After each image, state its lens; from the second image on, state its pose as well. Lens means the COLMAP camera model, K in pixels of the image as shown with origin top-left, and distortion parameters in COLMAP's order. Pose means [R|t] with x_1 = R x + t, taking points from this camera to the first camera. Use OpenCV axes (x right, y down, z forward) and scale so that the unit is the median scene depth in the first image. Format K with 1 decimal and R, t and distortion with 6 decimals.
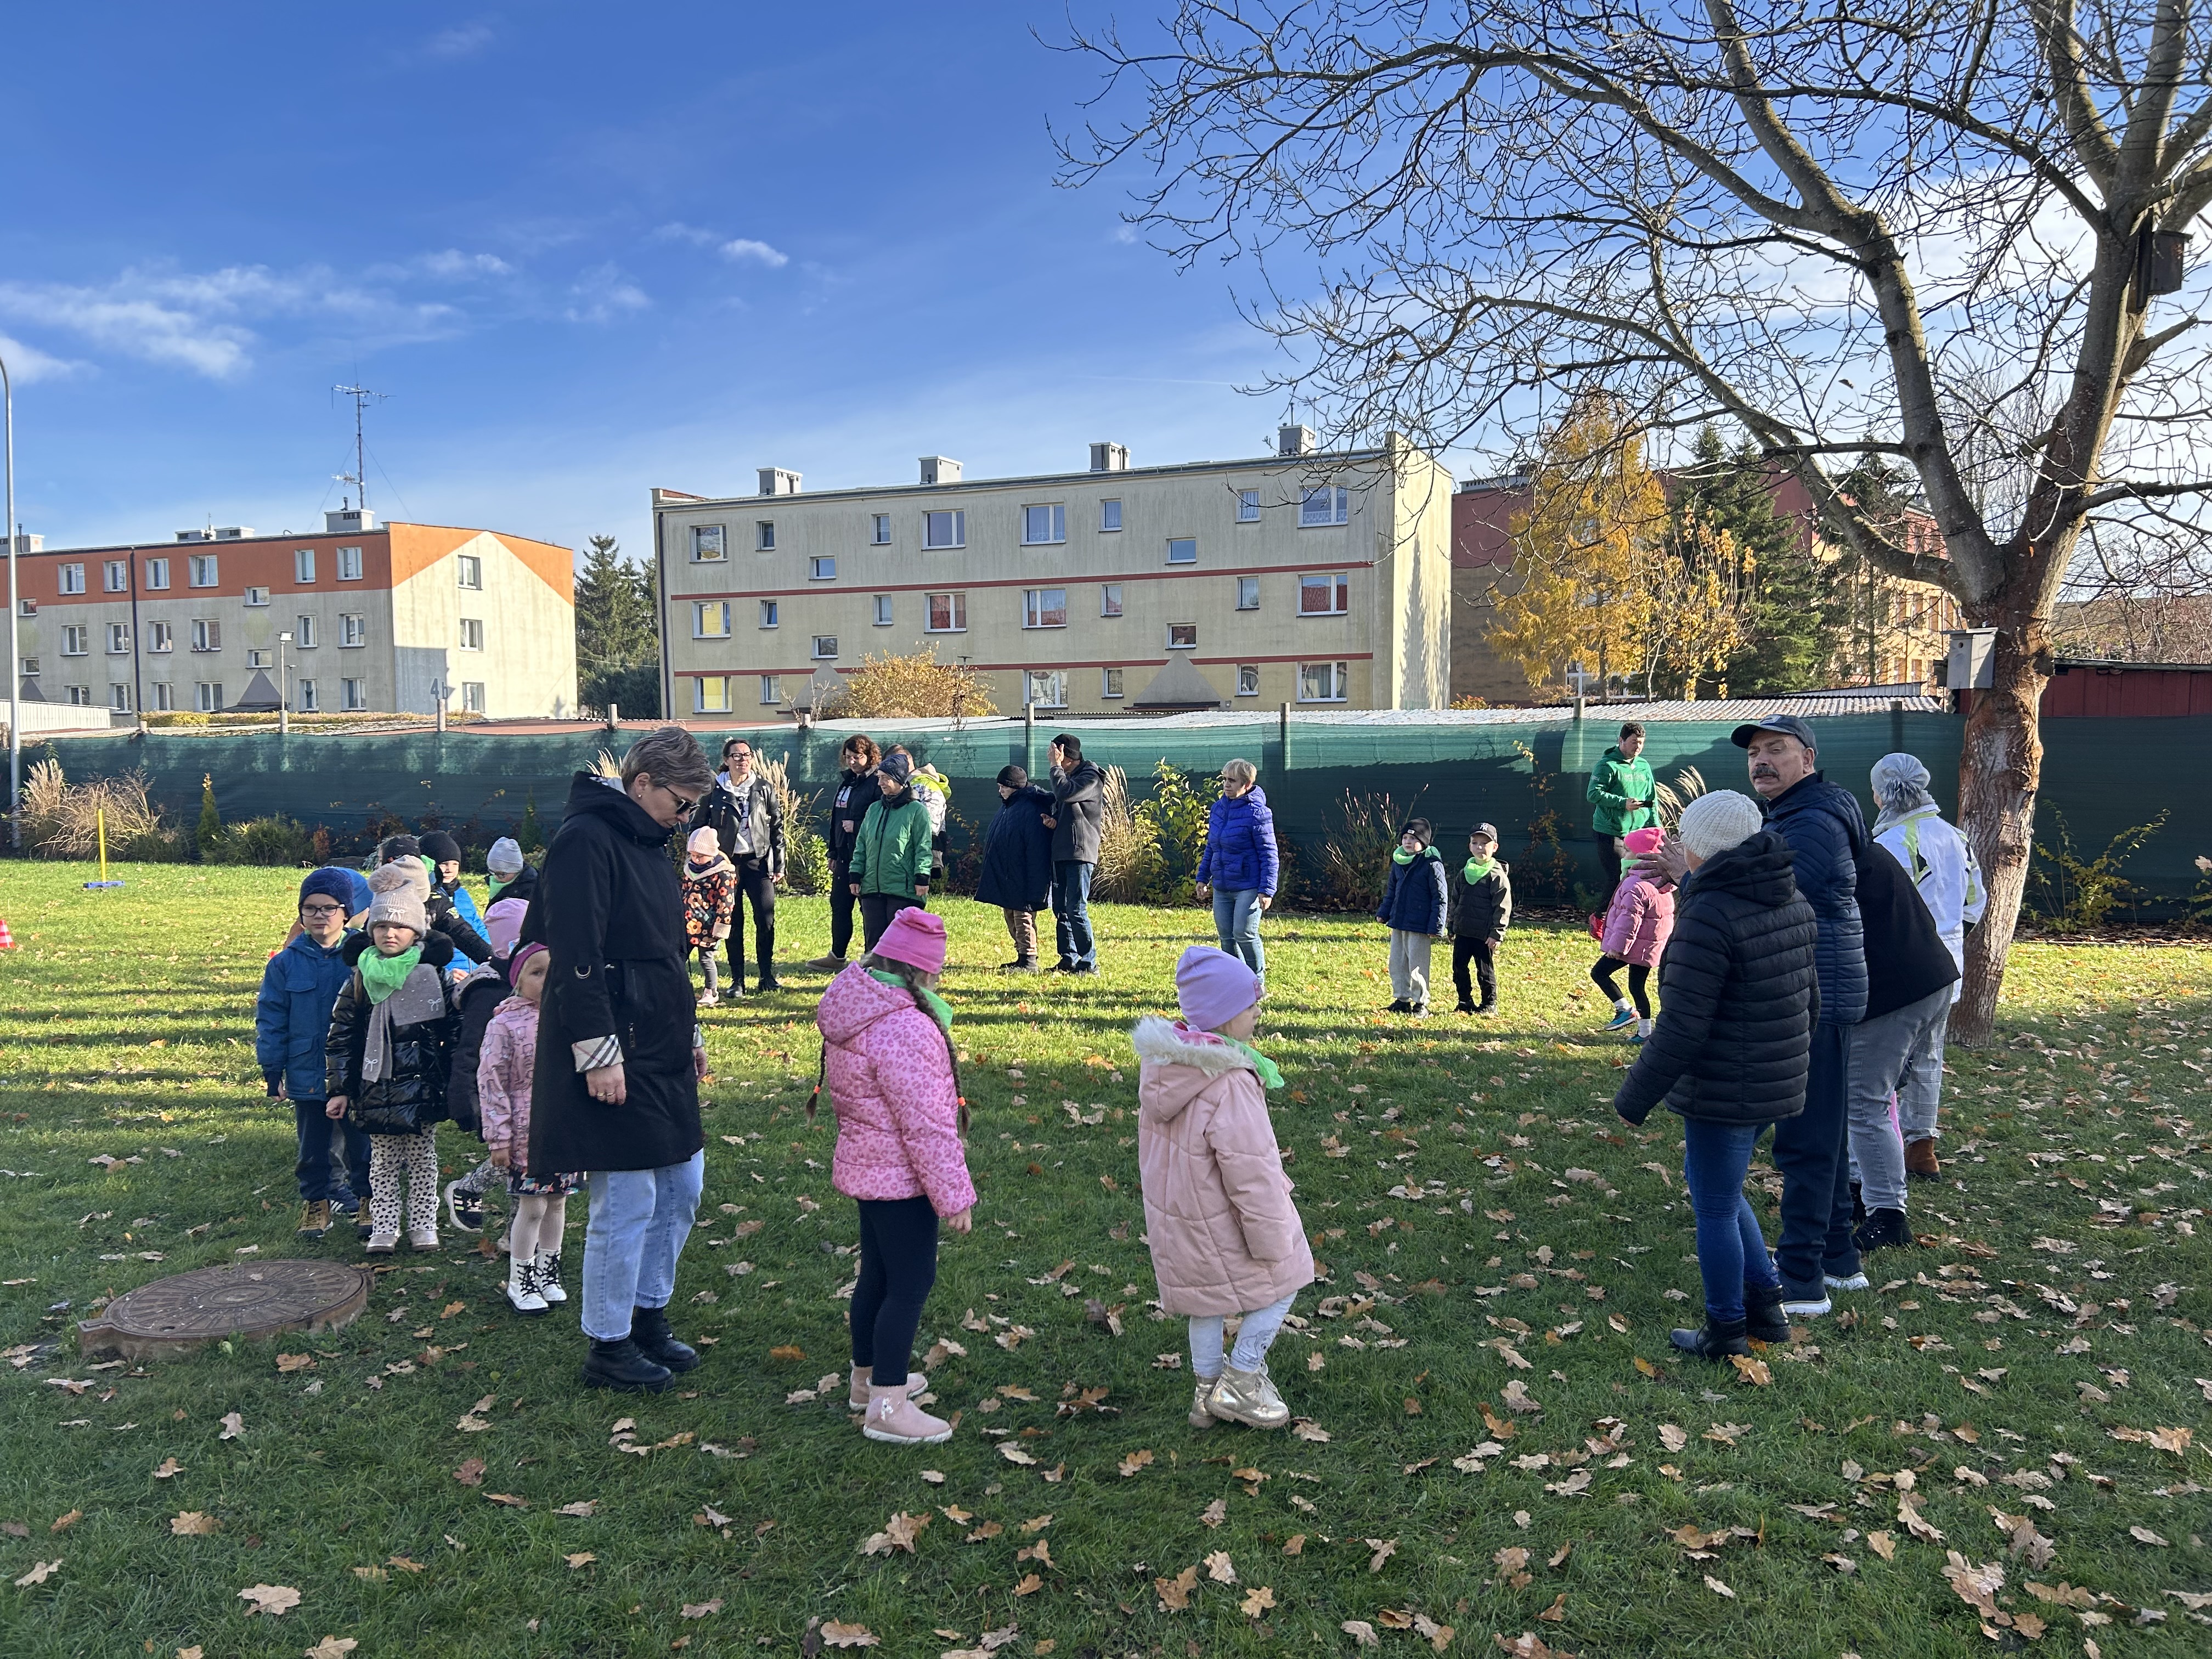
lens RADIAL K [[1661.0, 0, 1123.2], [0, 1661.0, 836.8], [0, 0, 1]] dist [0.044483, -0.047788]
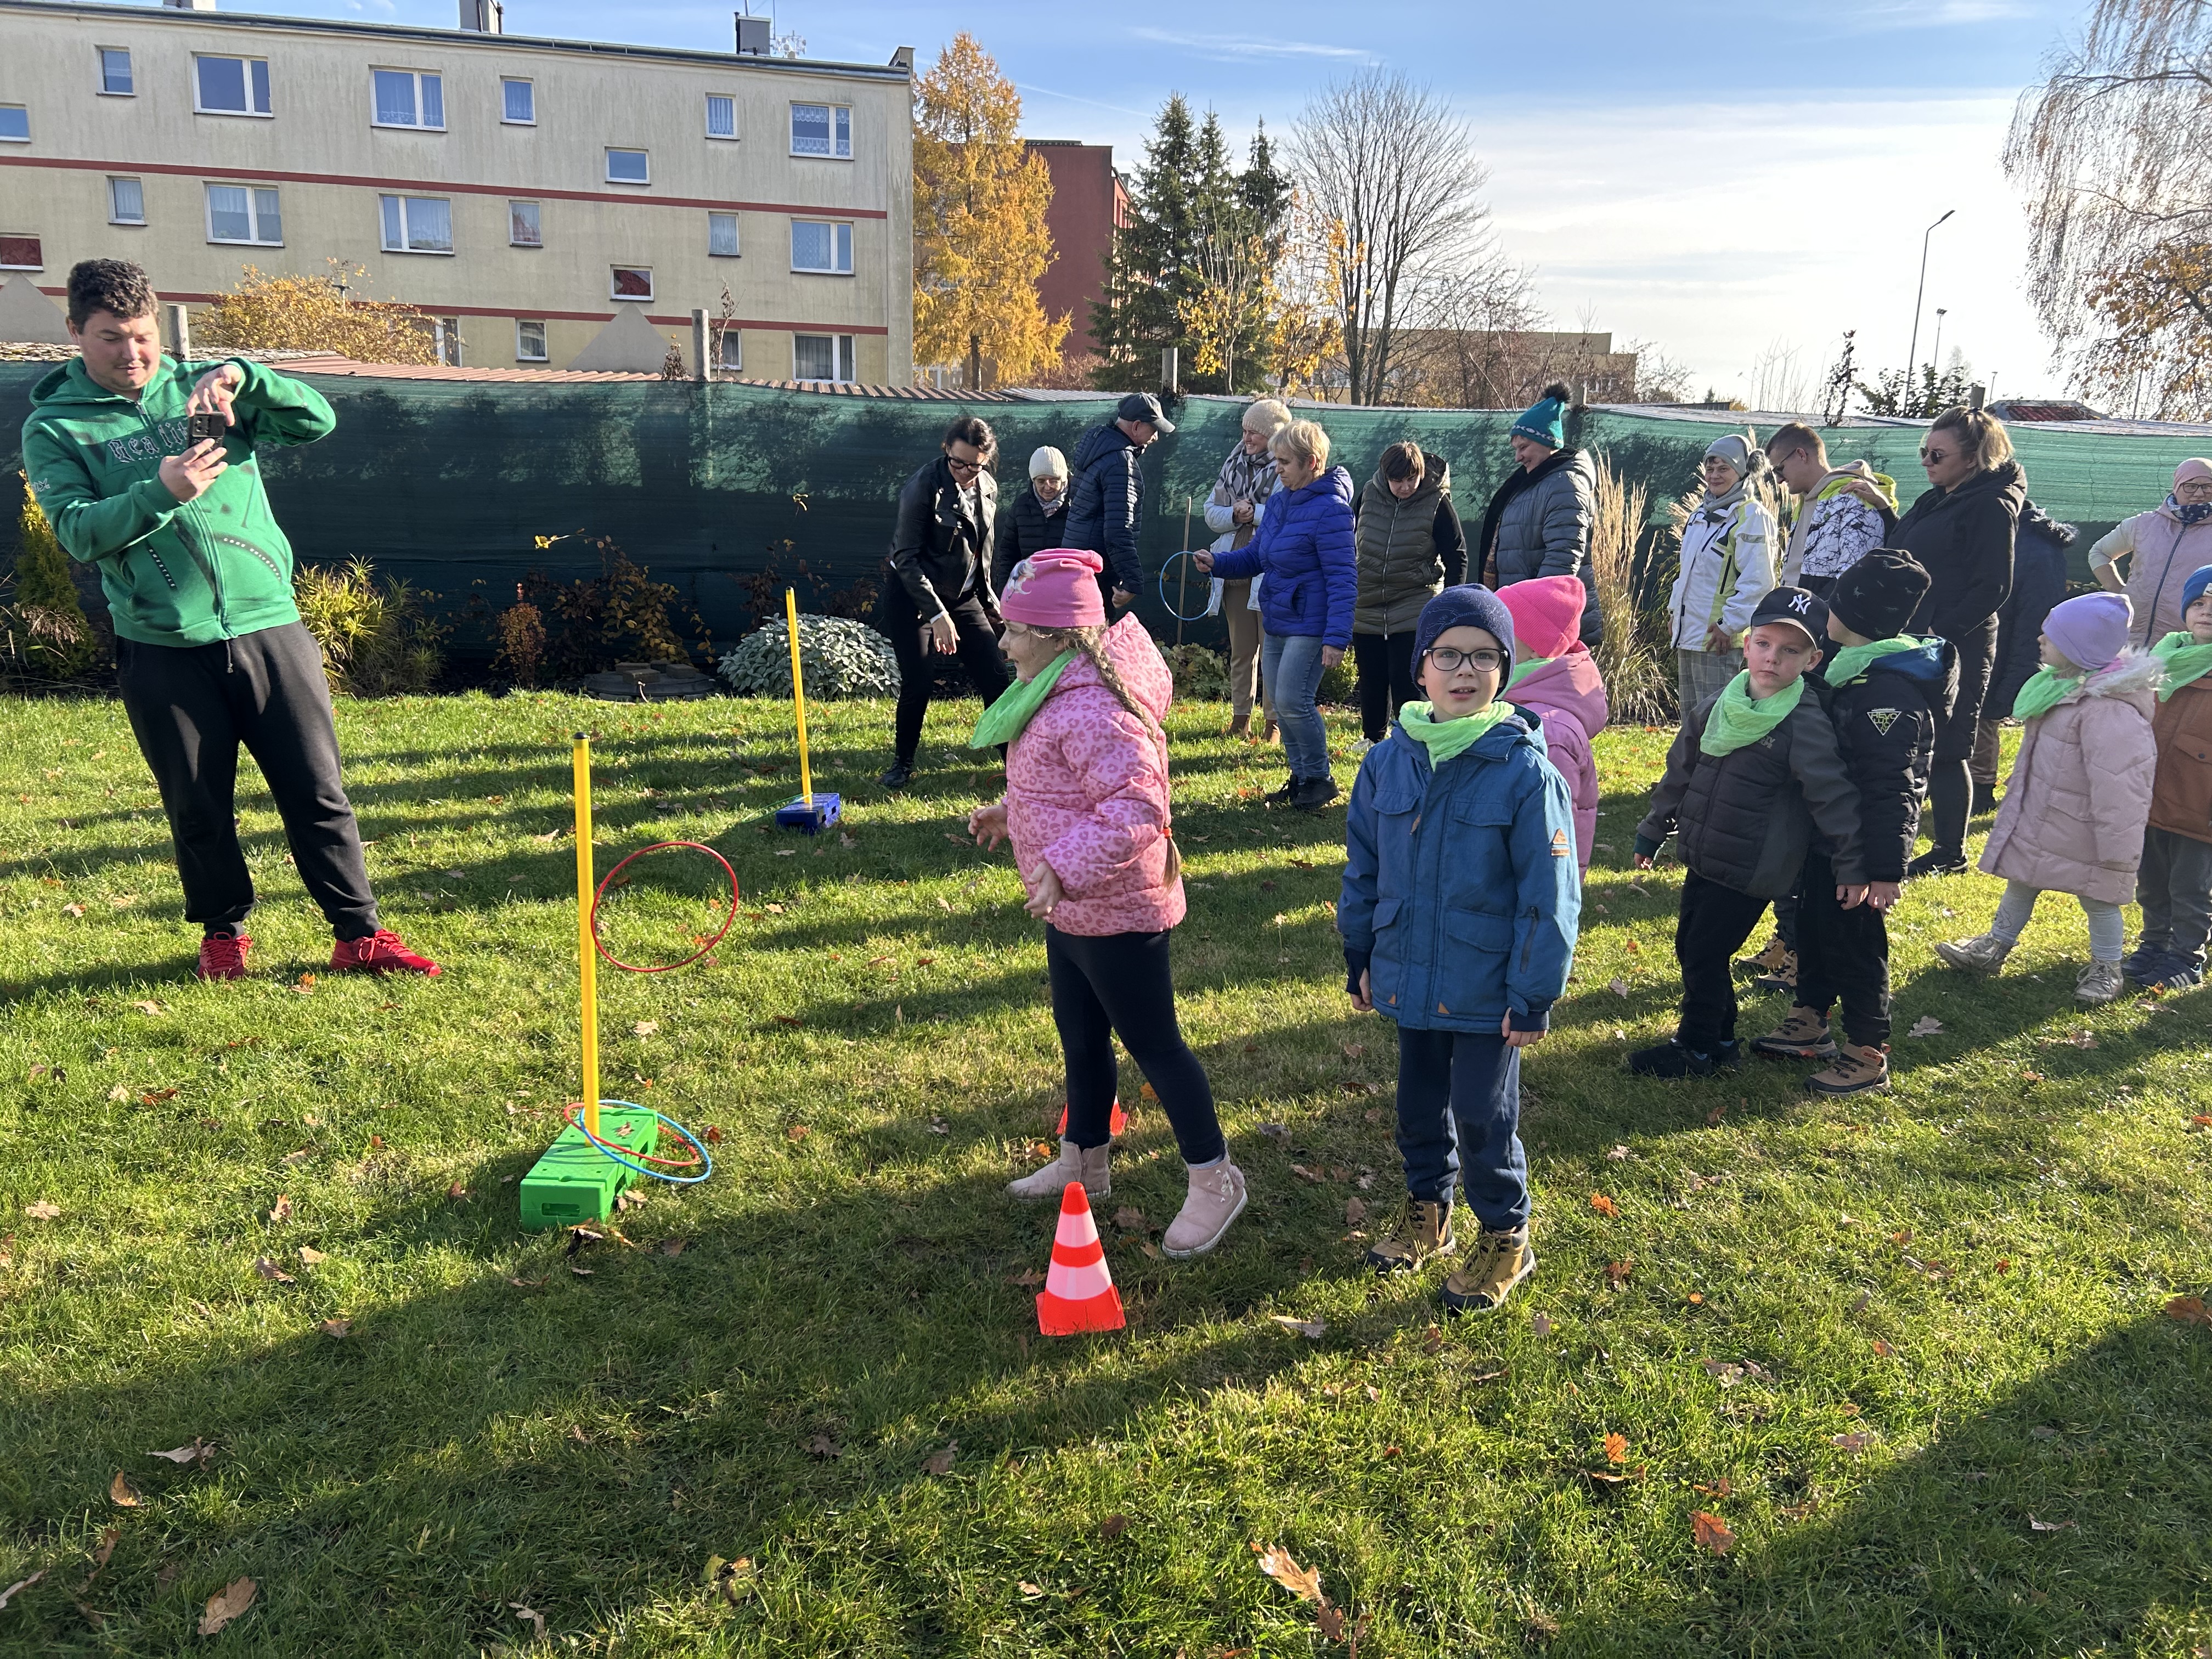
lens RADIAL K [[1661.0, 0, 1136.8], [0, 1661.0, 813.6], [0, 0, 1]] dist [0.044483, -0.047788]
pose [[0.807014, -0.097695, 0.582395, -0.216513], [-0.002200, 0.985716, 0.168399, -0.008479], [-0.590528, -0.137181, 0.795272, 0.184321]]
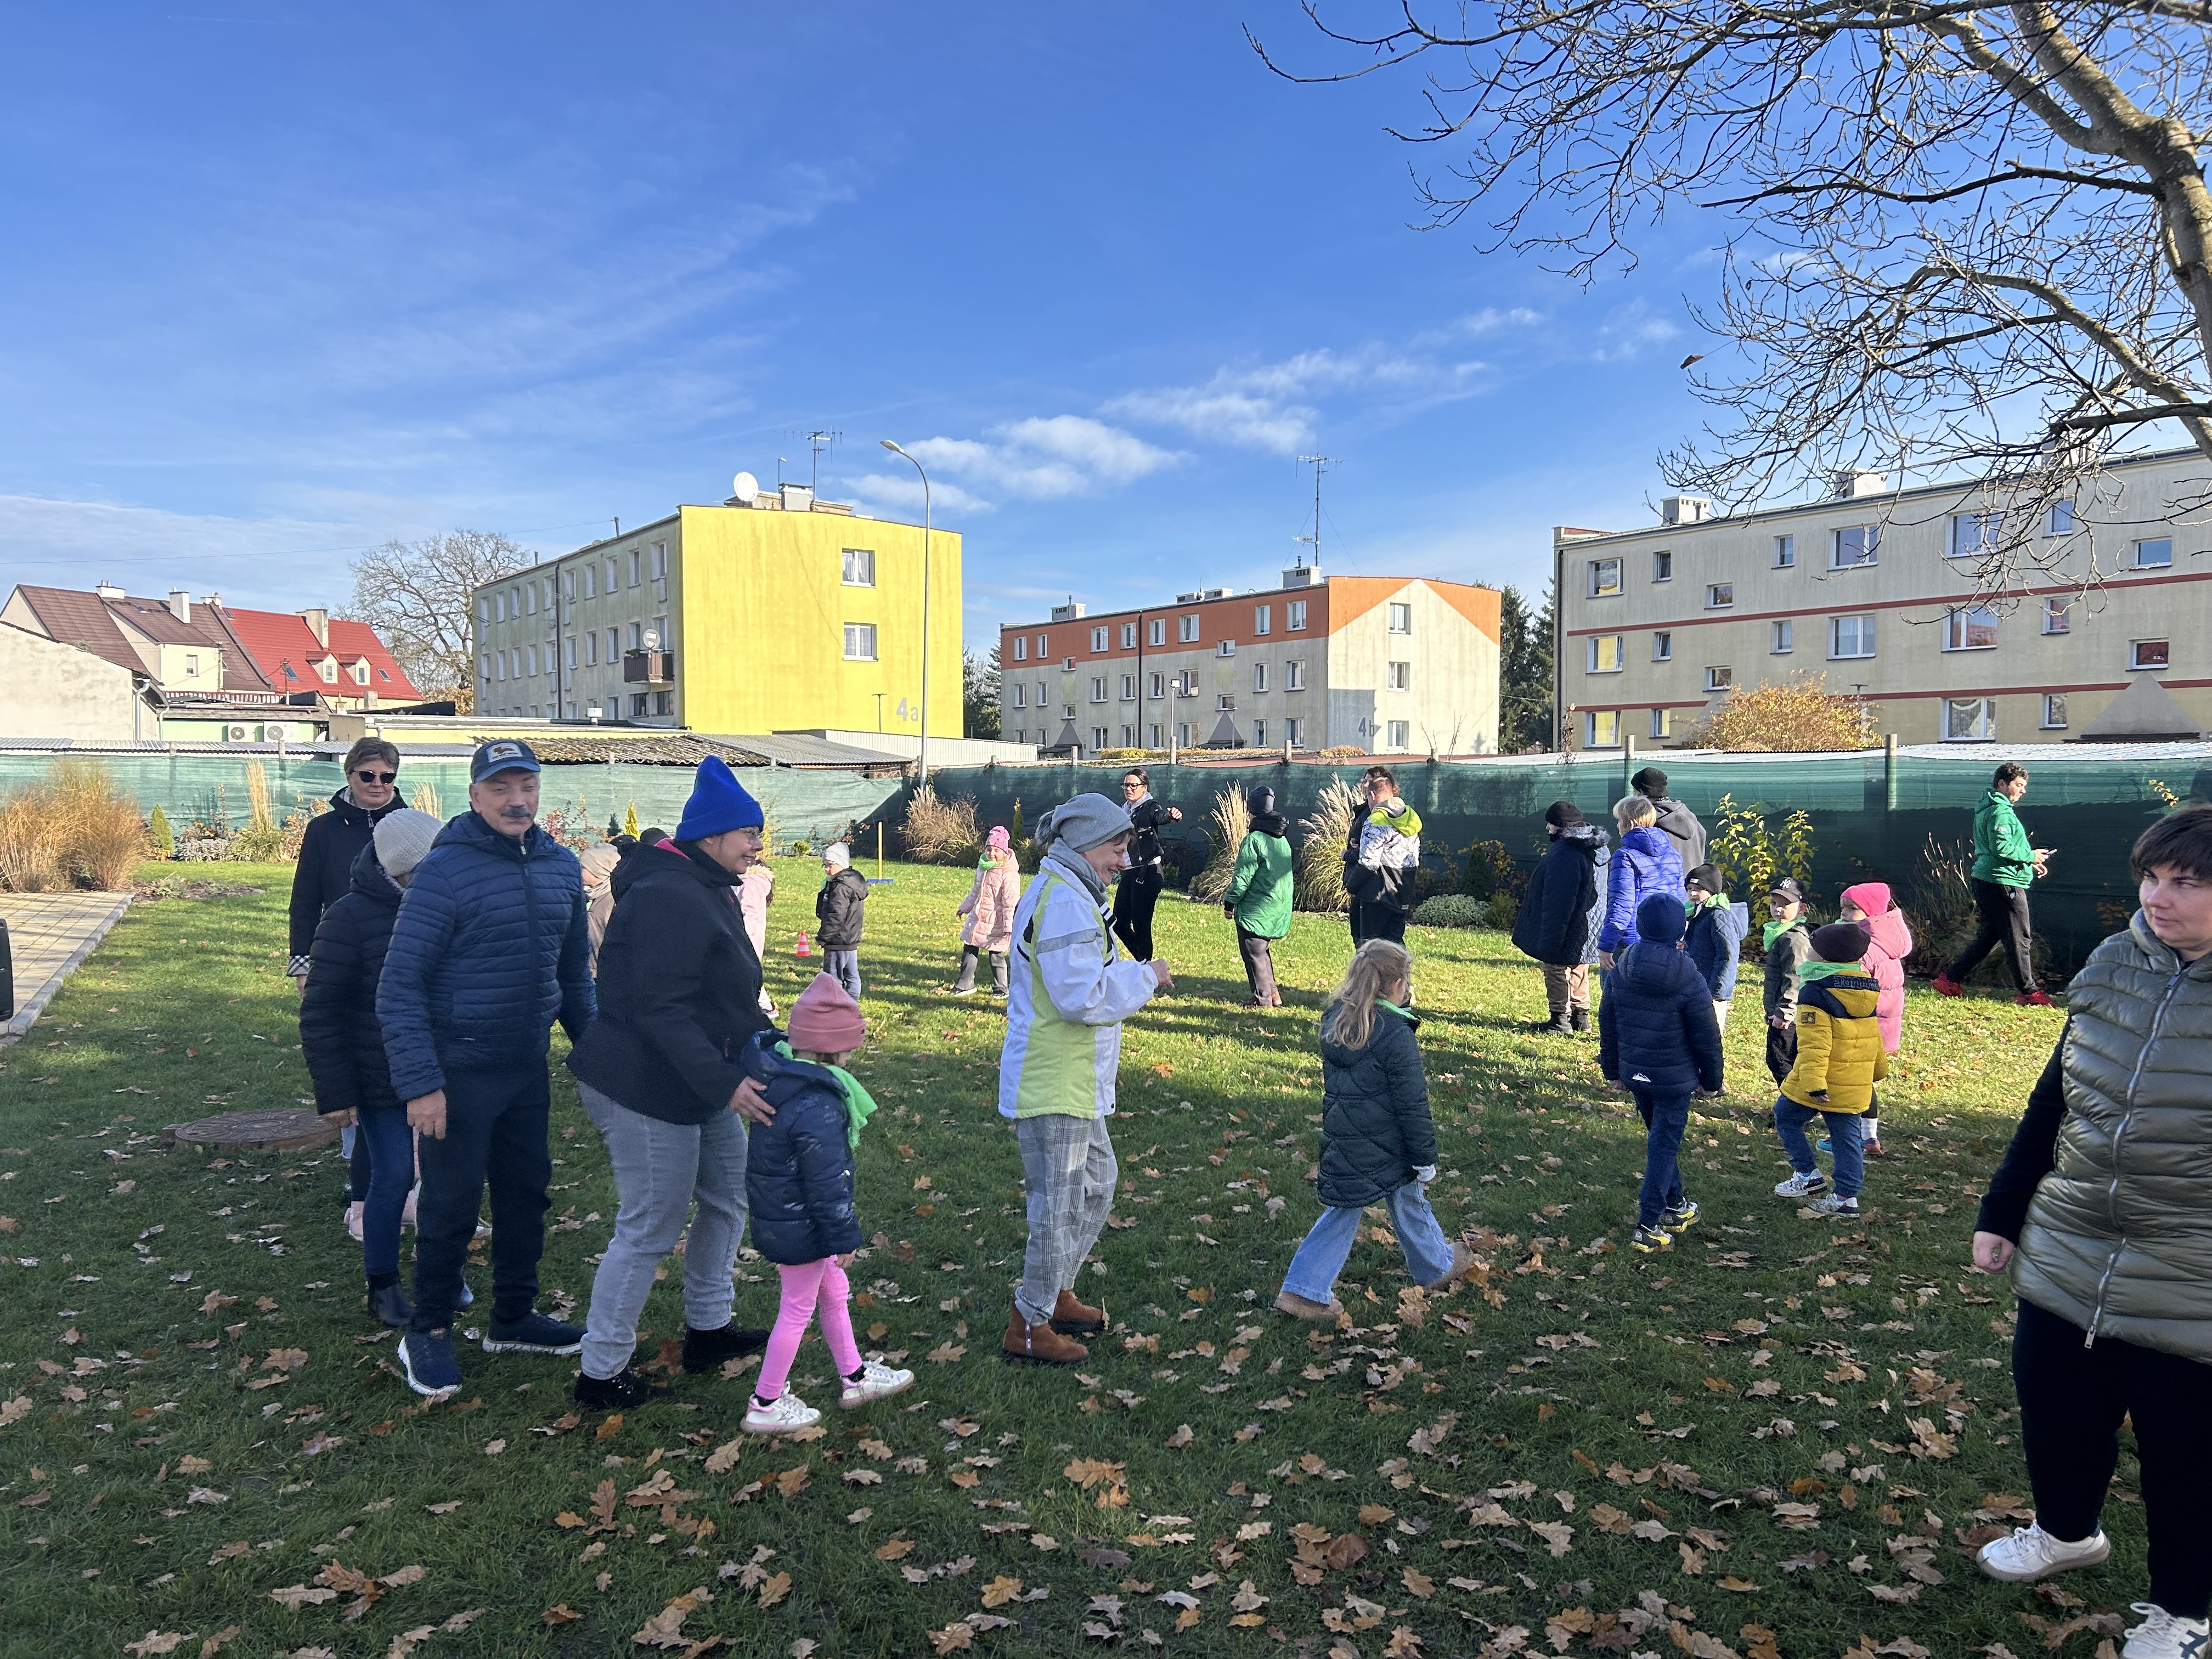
lens RADIAL K [[1661.0, 0, 1117.0], [0, 1661.0, 844.5], [0, 0, 1]] dist [0.044483, -0.047788]
pose [[0.836994, 0.029756, -0.546403, 0.055972], [-0.038671, 0.999240, -0.004820, -0.000442], [0.545845, 0.025164, 0.837509, 0.007898]]
